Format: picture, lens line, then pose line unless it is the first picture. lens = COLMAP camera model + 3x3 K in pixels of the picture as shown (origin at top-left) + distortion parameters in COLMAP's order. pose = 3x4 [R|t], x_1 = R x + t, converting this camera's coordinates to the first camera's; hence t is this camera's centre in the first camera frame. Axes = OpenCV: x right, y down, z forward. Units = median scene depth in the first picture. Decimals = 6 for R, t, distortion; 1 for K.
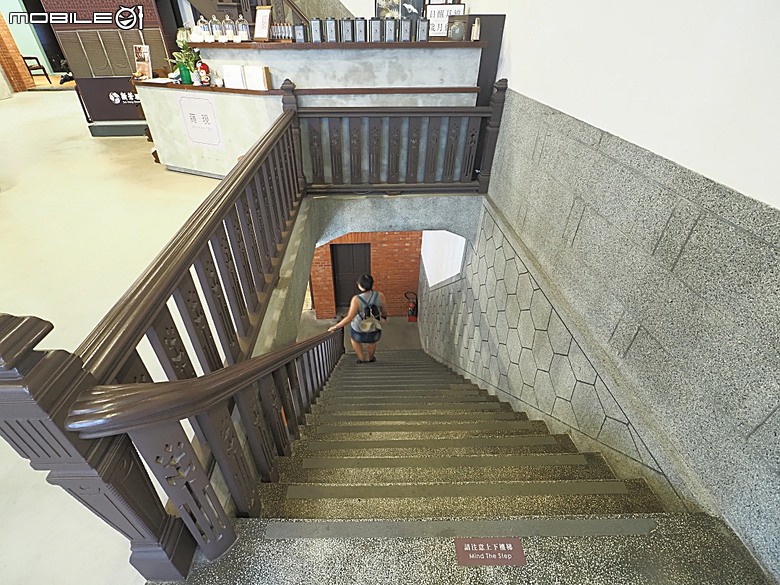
lens RADIAL K [[370.4, 0, 379.5], [0, 370.4, 291.2], [0, 0, 1]] dist [-0.011371, -0.000196]
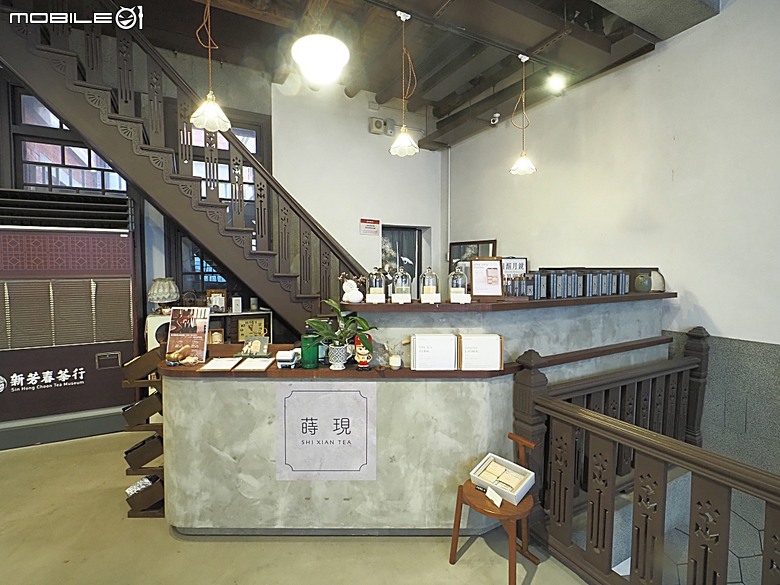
lens RADIAL K [[370.4, 0, 379.5], [0, 370.4, 291.2], [0, 0, 1]] dist [-0.011371, -0.000196]
pose [[0.907540, -0.021882, 0.419395, -0.701150], [0.245680, 0.837595, -0.487931, -0.391917], [-0.340606, 0.545854, 0.765527, 0.519739]]
